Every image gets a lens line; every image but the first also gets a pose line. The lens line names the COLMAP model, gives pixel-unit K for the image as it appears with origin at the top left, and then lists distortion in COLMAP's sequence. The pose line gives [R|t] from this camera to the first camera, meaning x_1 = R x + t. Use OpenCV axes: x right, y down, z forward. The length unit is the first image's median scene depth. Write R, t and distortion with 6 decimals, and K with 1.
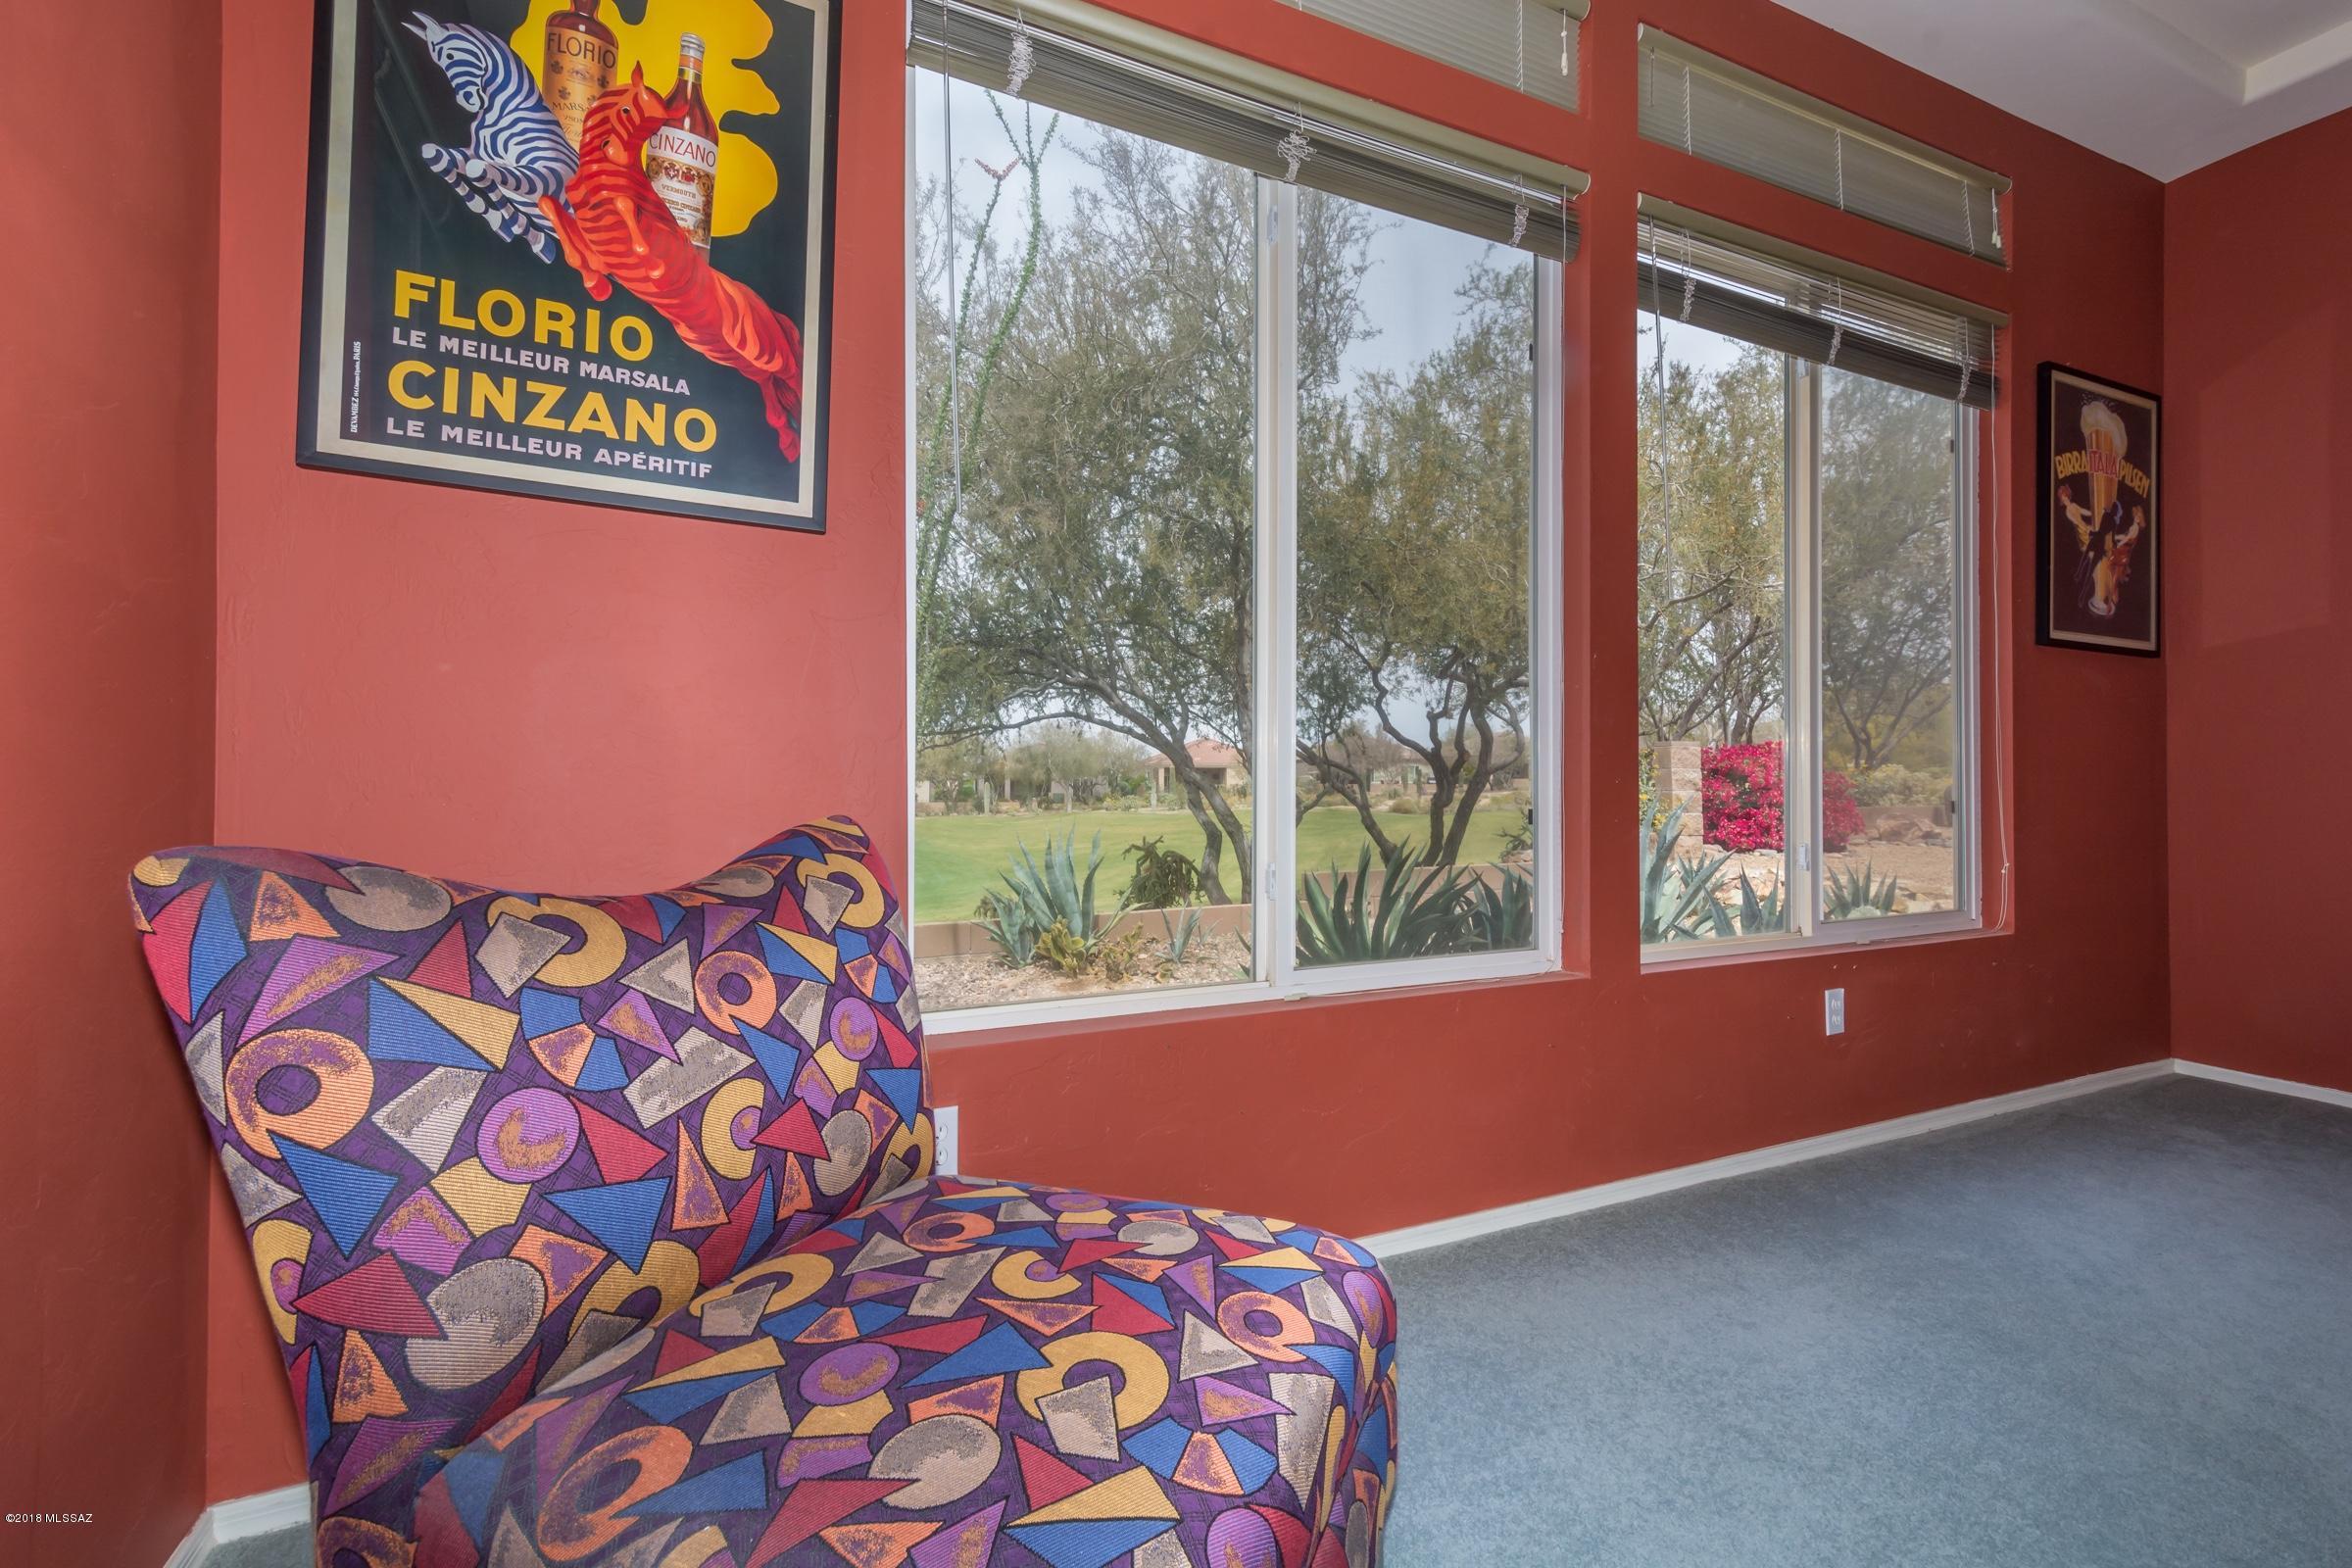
lens RADIAL K [[1033.4, 0, 1177.3], [0, 1033.4, 775.7], [0, 0, 1]] dist [0.008414, -0.004538]
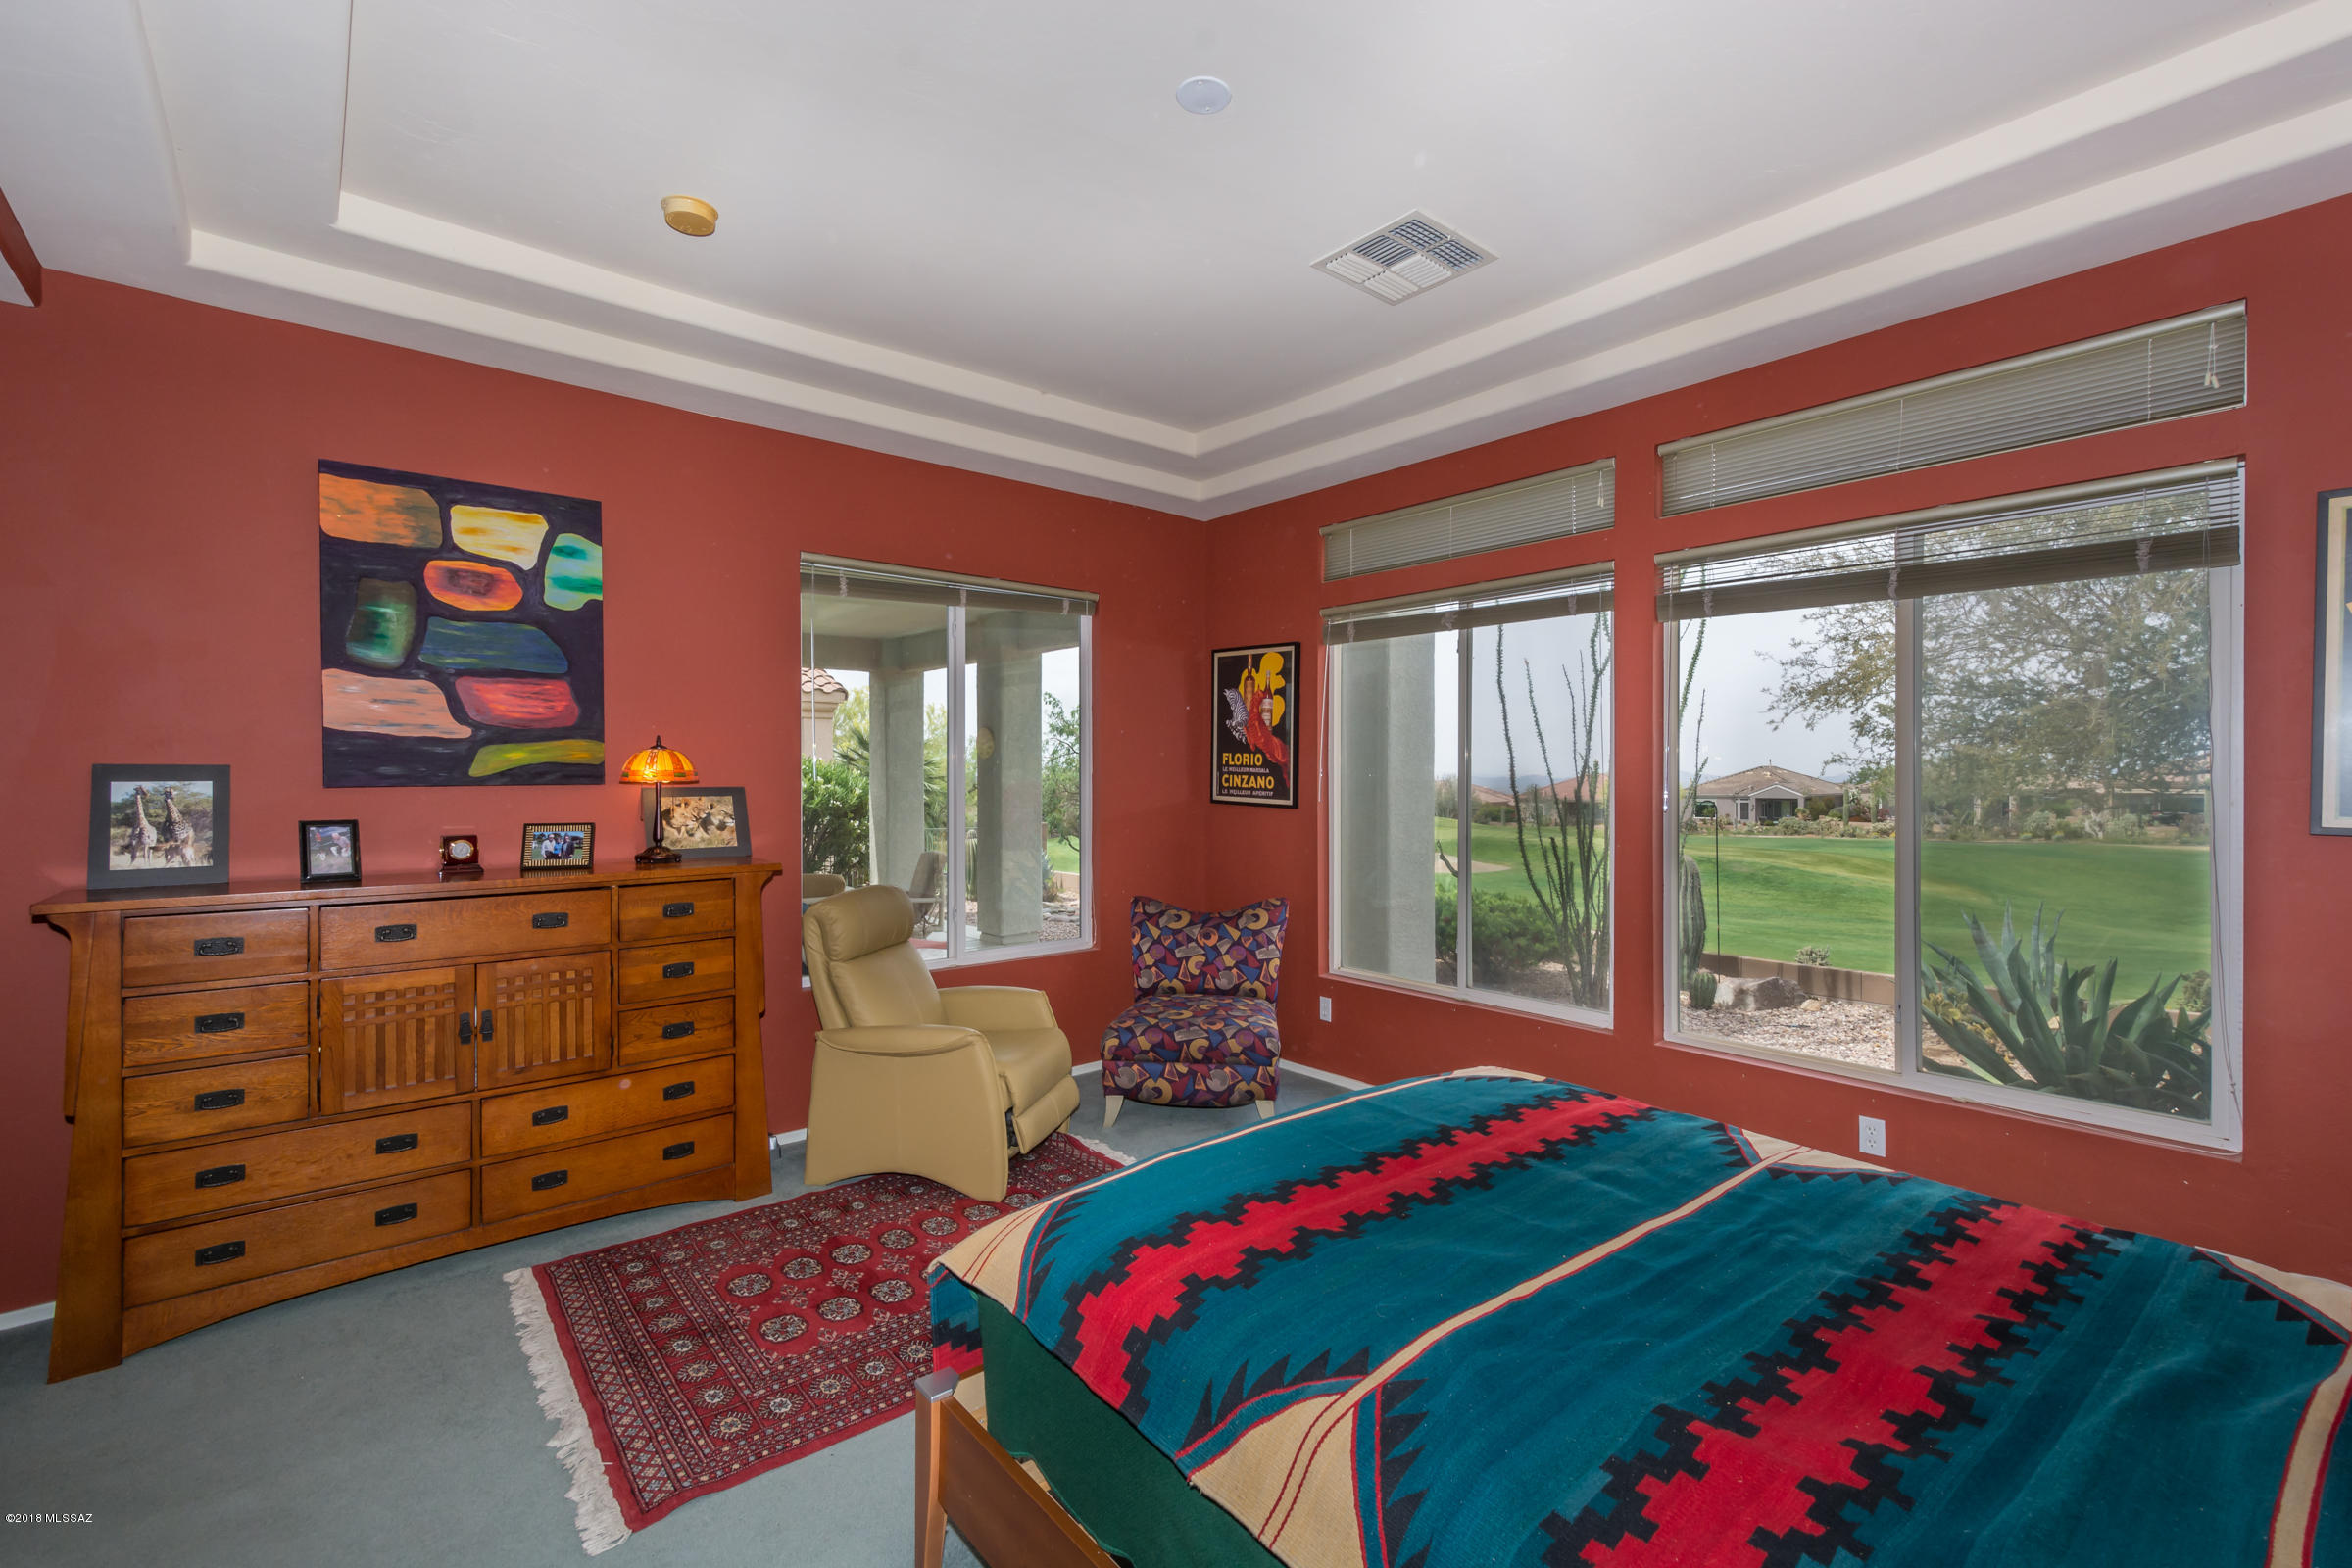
lens RADIAL K [[1033.4, 0, 1180.4], [0, 1033.4, 766.4], [0, 0, 1]] dist [0.008414, -0.004538]
pose [[0.265345, -0.010635, -0.964095, 3.004782], [0.008337, 0.999927, -0.008736, -0.383020], [0.964118, -0.005720, 0.265414, -0.235110]]
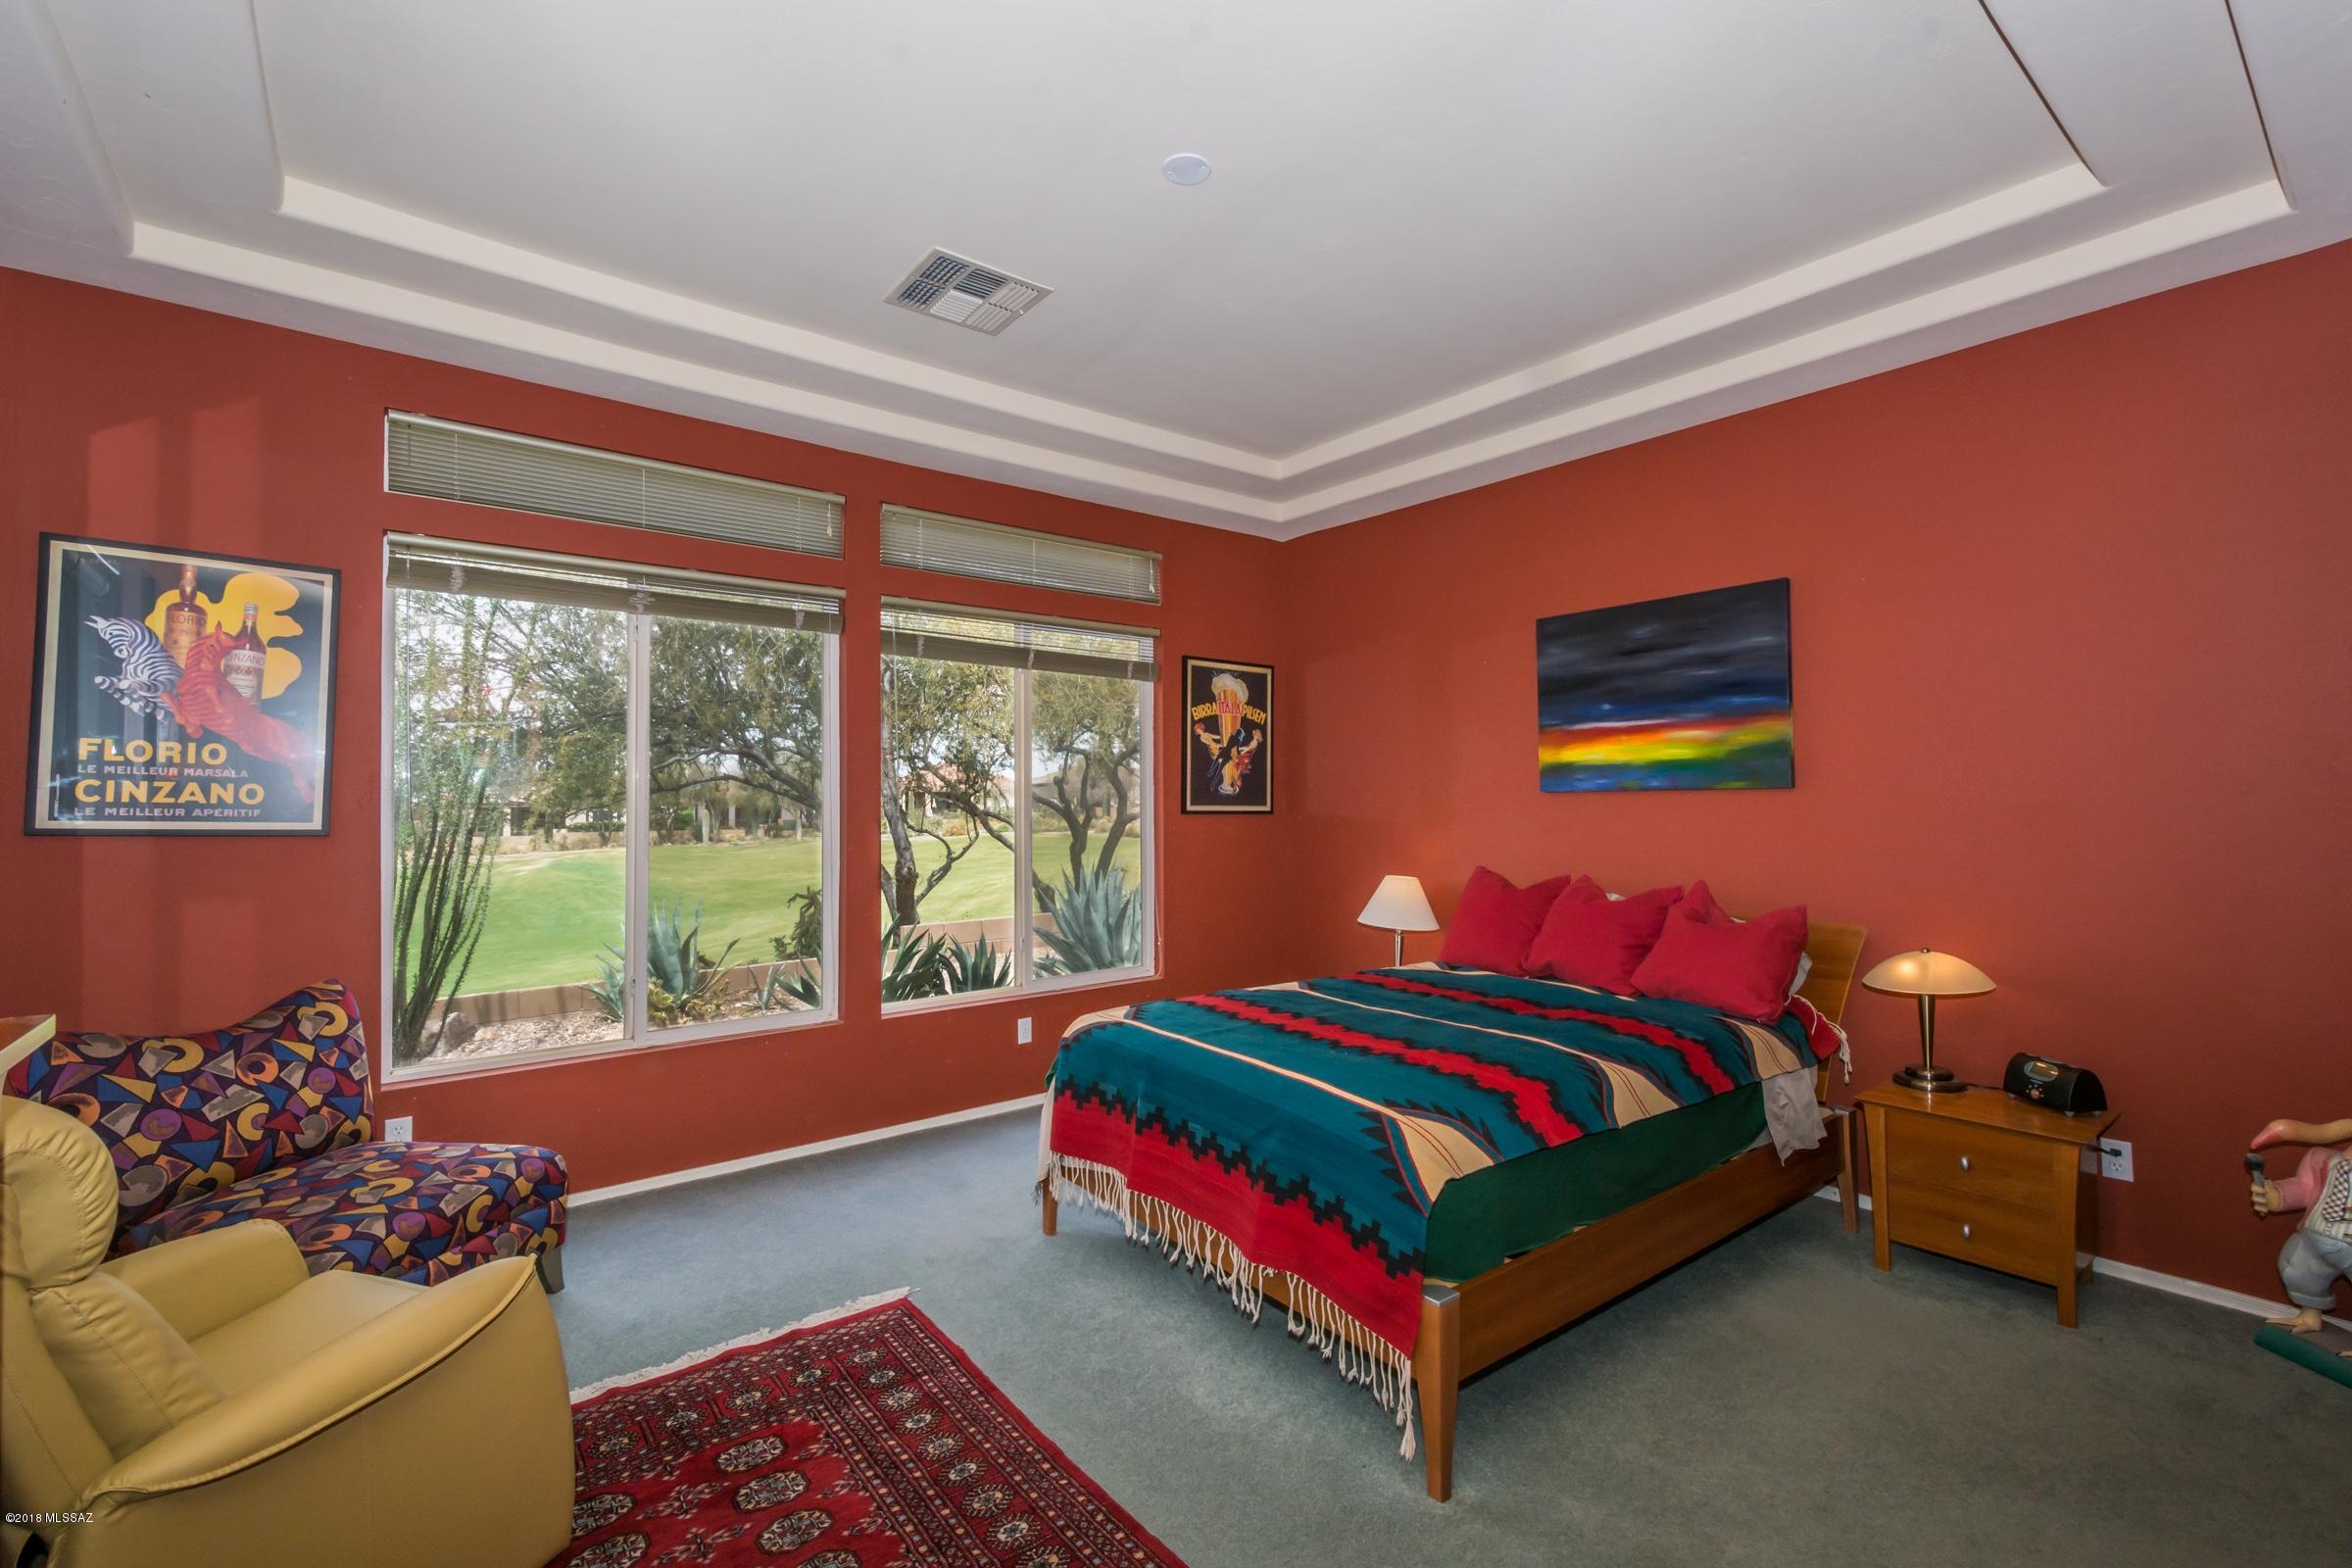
lens RADIAL K [[1033.4, 0, 1196.3], [0, 1033.4, 783.2], [0, 0, 1]] dist [0.008414, -0.004538]
pose [[0.969103, -0.001888, 0.246651, 0.897740], [0.004497, 0.999940, -0.010017, -0.346713], [-0.246617, 0.010817, 0.969053, -1.551320]]
